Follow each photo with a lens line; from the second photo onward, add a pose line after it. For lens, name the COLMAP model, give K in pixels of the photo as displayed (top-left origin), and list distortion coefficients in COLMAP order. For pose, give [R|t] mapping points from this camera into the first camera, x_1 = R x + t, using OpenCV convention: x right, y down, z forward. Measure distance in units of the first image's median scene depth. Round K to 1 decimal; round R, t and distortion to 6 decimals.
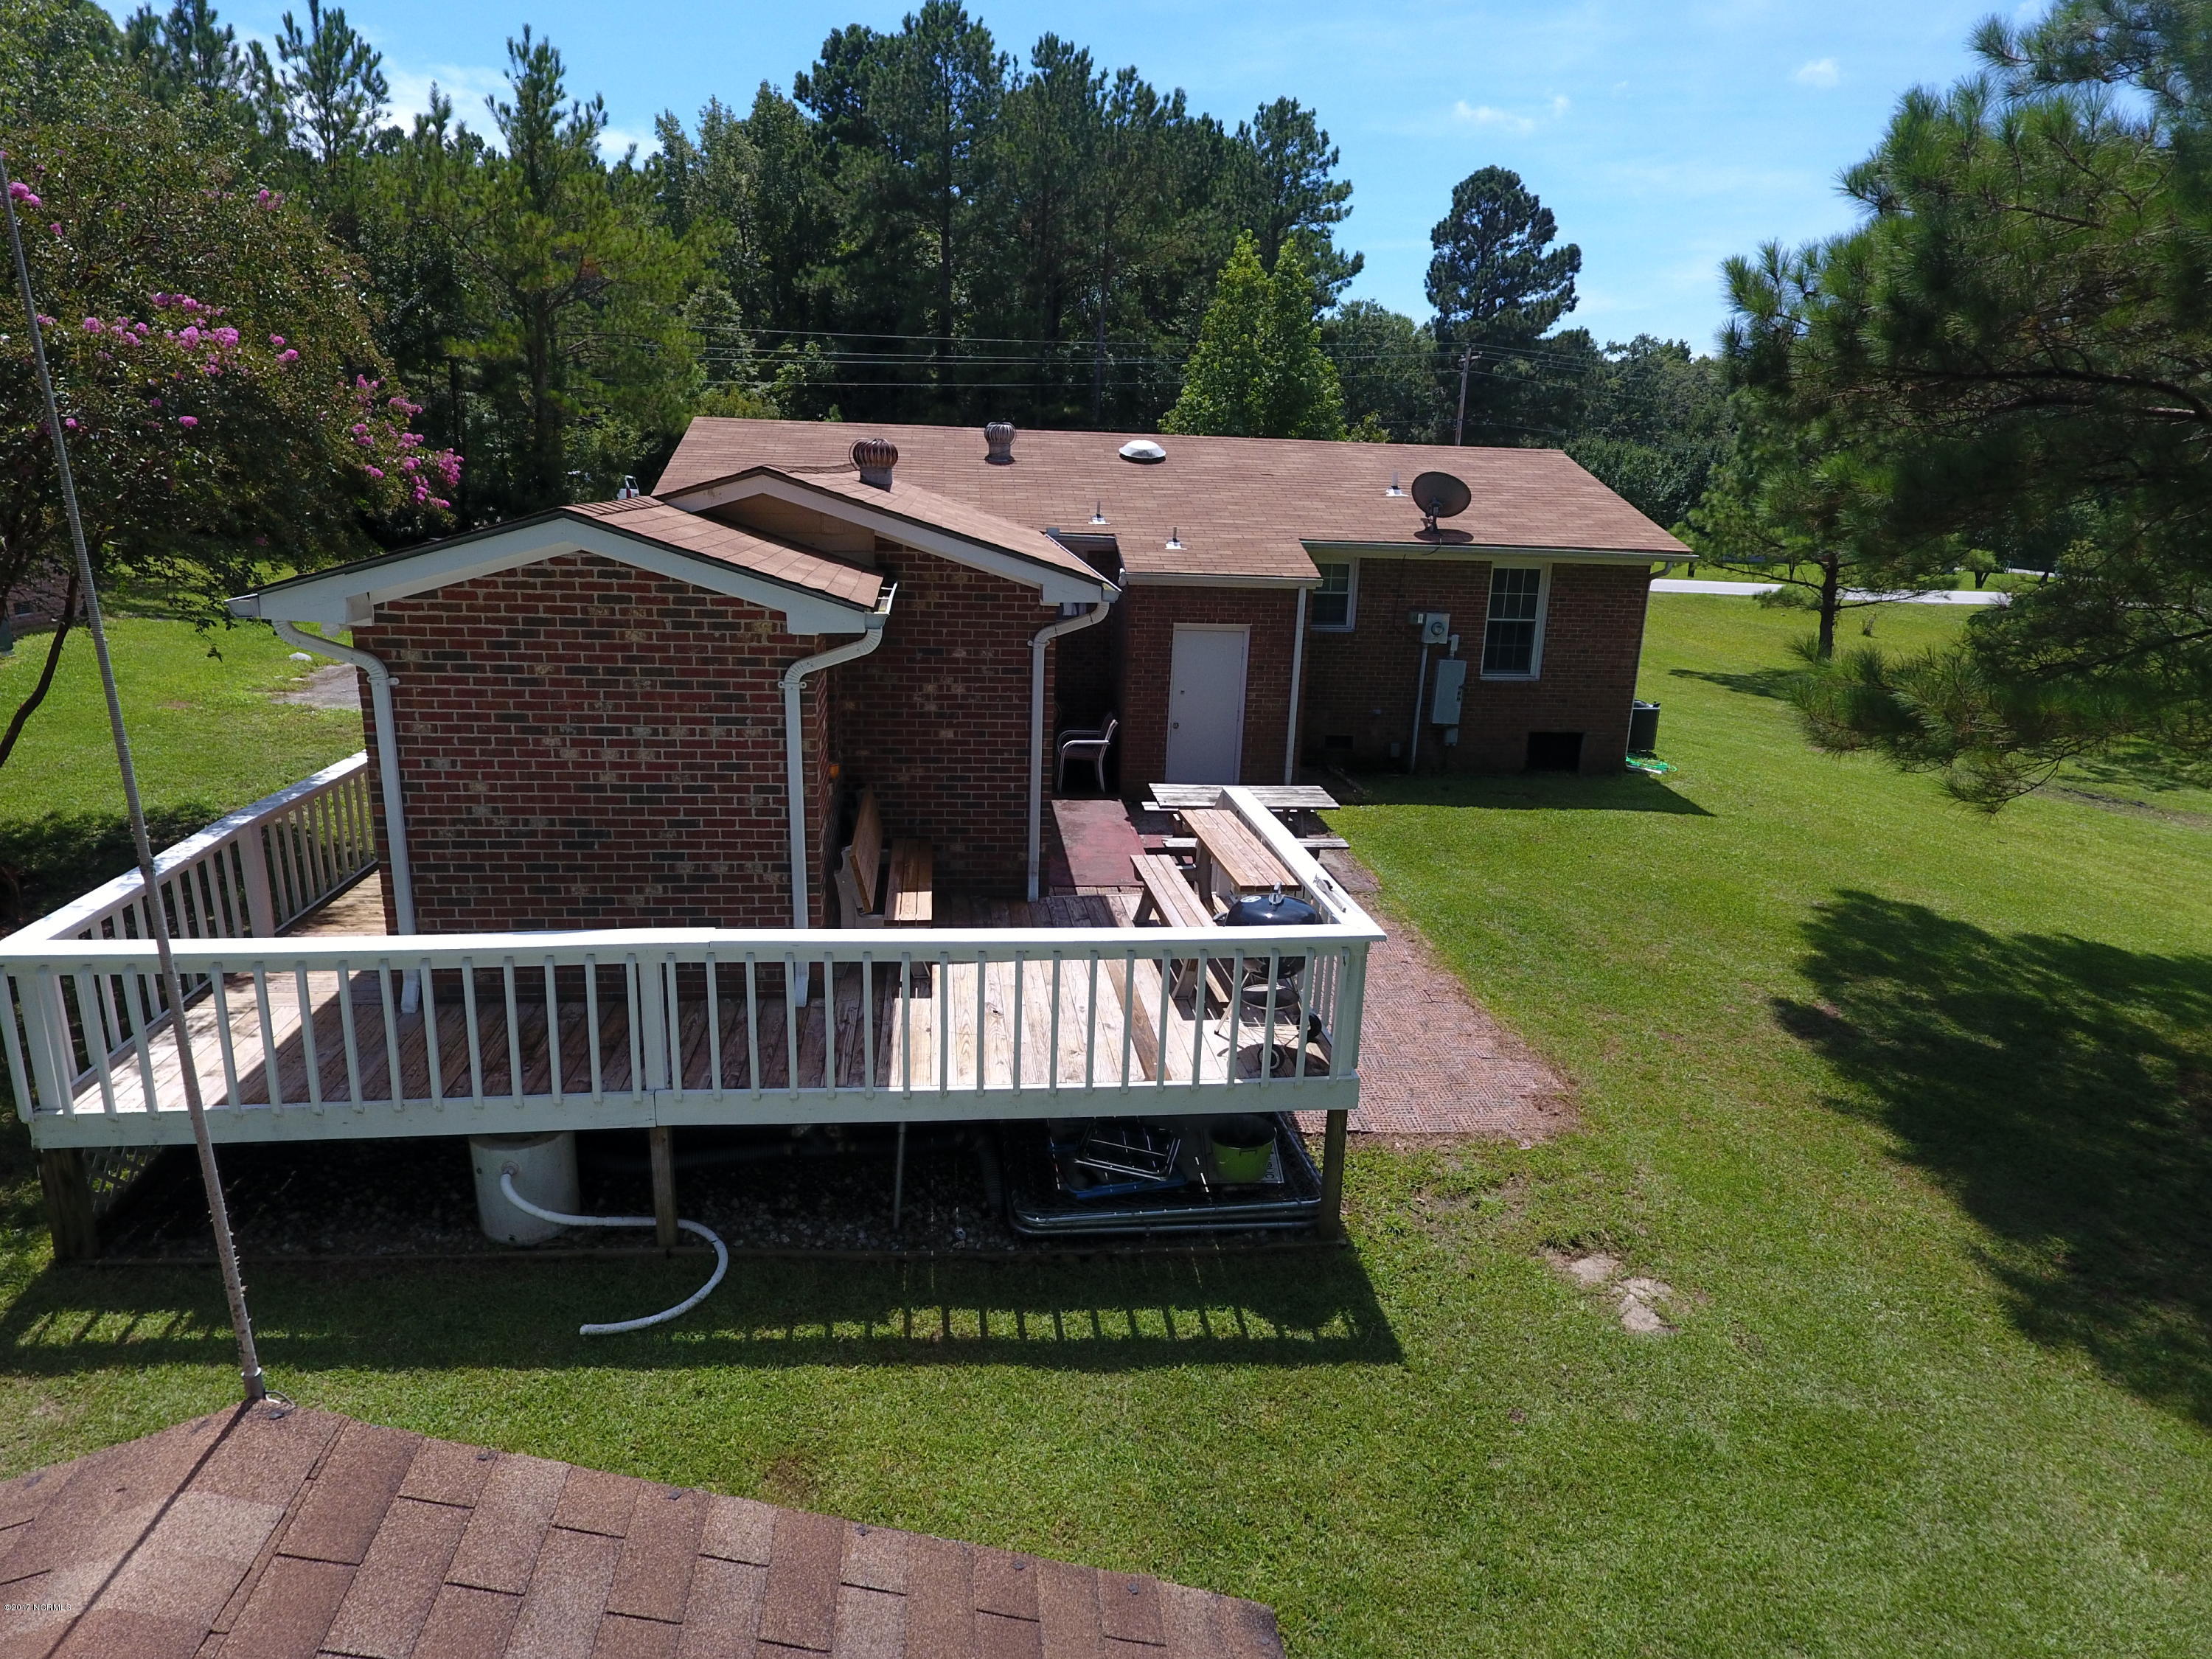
lens RADIAL K [[1297.4, 0, 1106.5], [0, 1297.4, 813.3], [0, 0, 1]] dist [-0.001685, -0.001915]
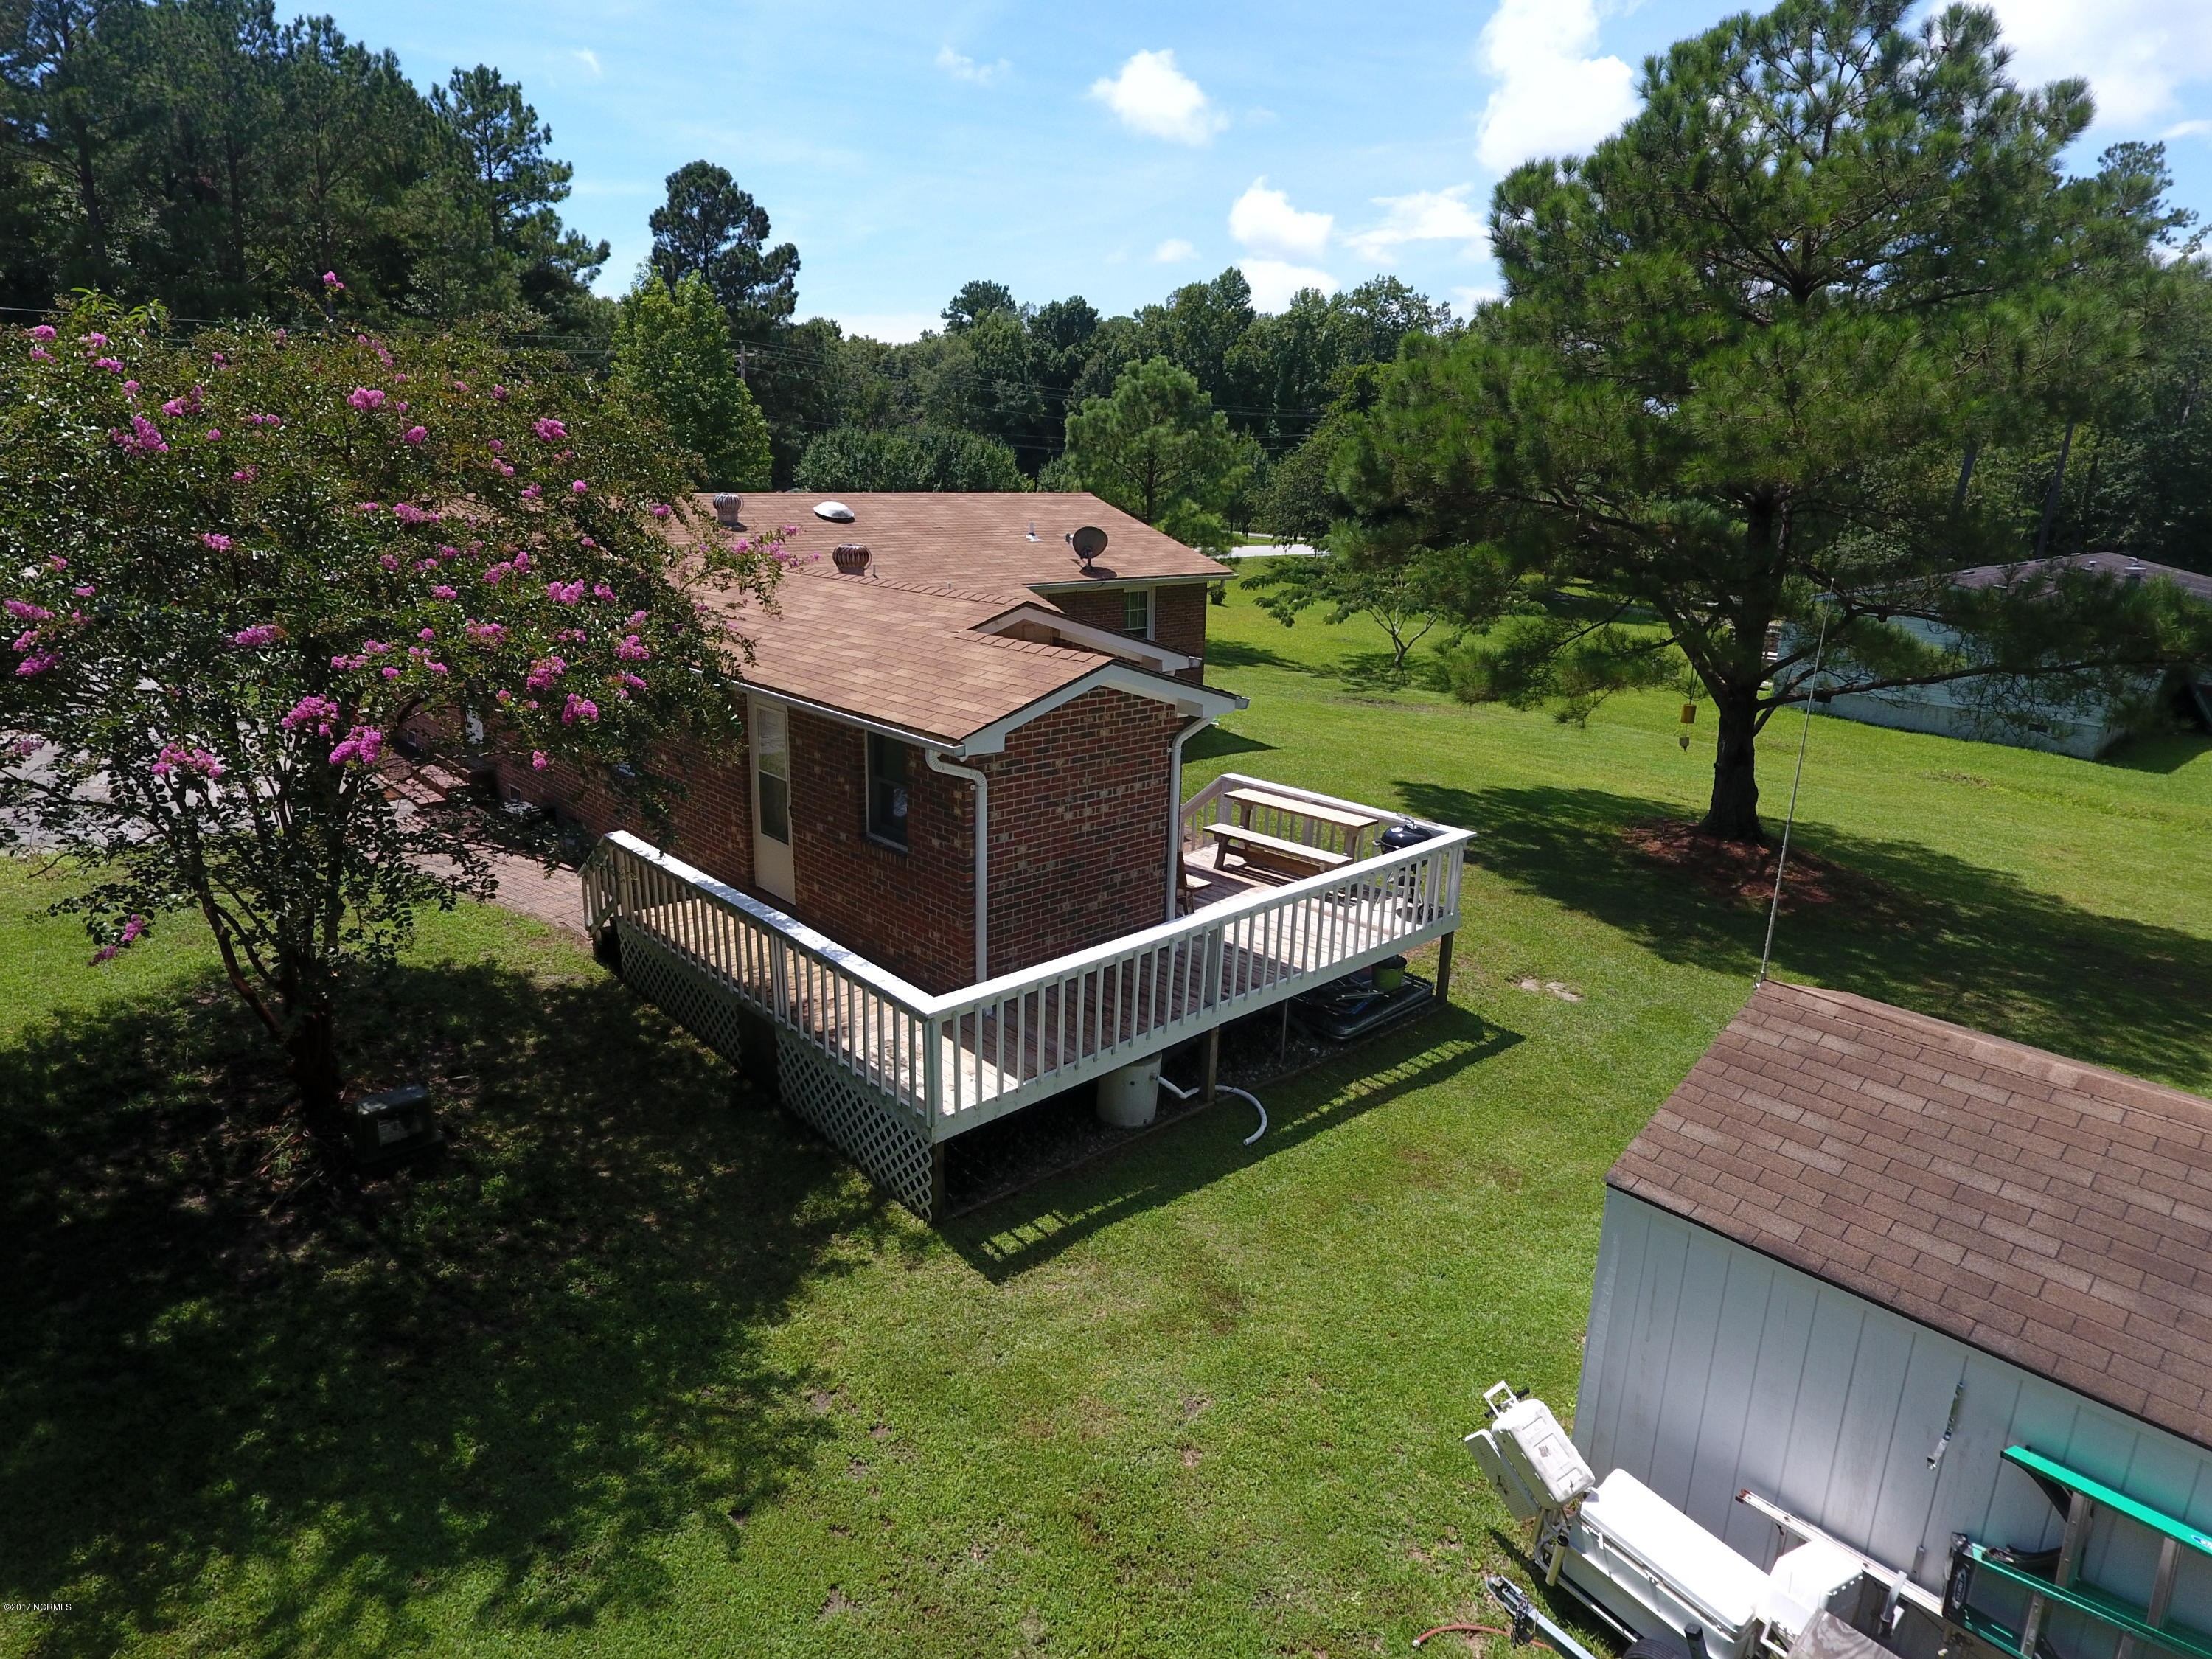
lens RADIAL K [[1297.4, 0, 1106.5], [0, 1297.4, 813.3], [0, 0, 1]] dist [-0.001685, -0.001915]
pose [[0.806287, -0.171088, 0.566242, -0.675934], [0.154082, 0.984959, 0.078199, -0.087741], [-0.571104, 0.024197, 0.820521, -0.140533]]
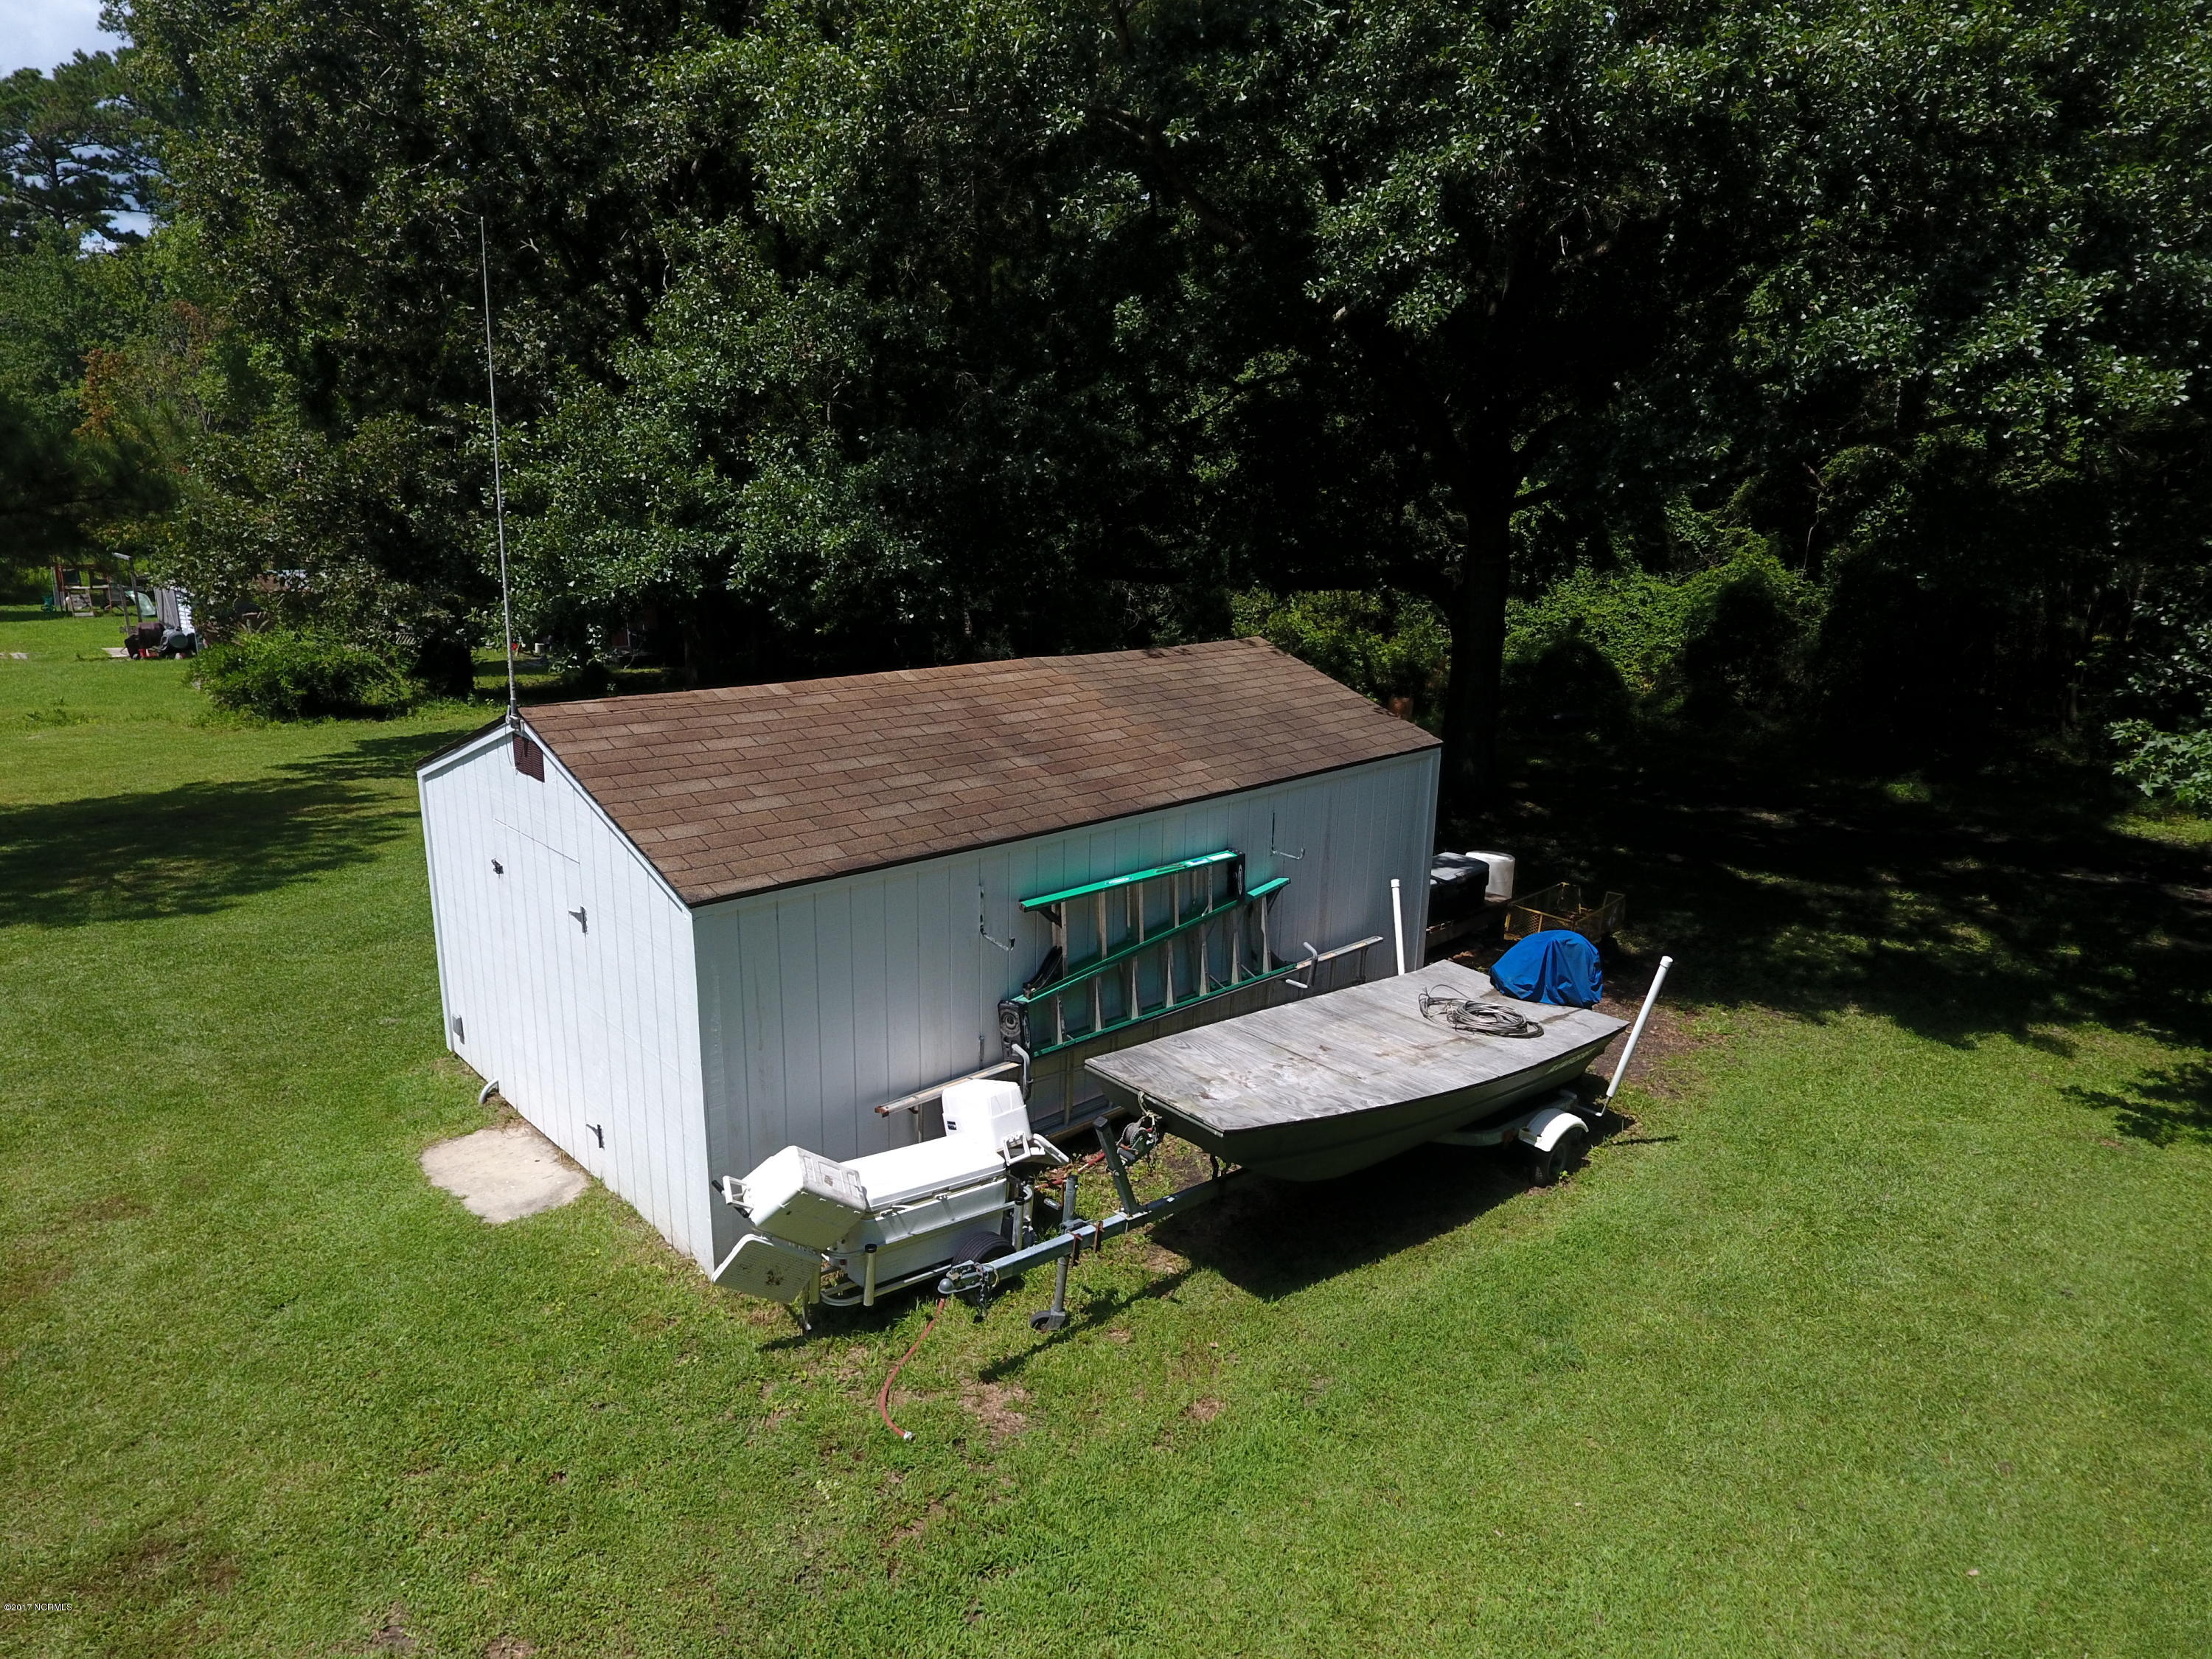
lens RADIAL K [[1297.4, 0, 1106.5], [0, 1297.4, 813.3], [0, 0, 1]] dist [-0.001685, -0.001915]
pose [[-0.610879, -0.234177, 0.756299, -0.660221], [0.159713, 0.899168, 0.407417, -0.056914], [-0.775448, 0.369673, -0.511881, 0.272804]]
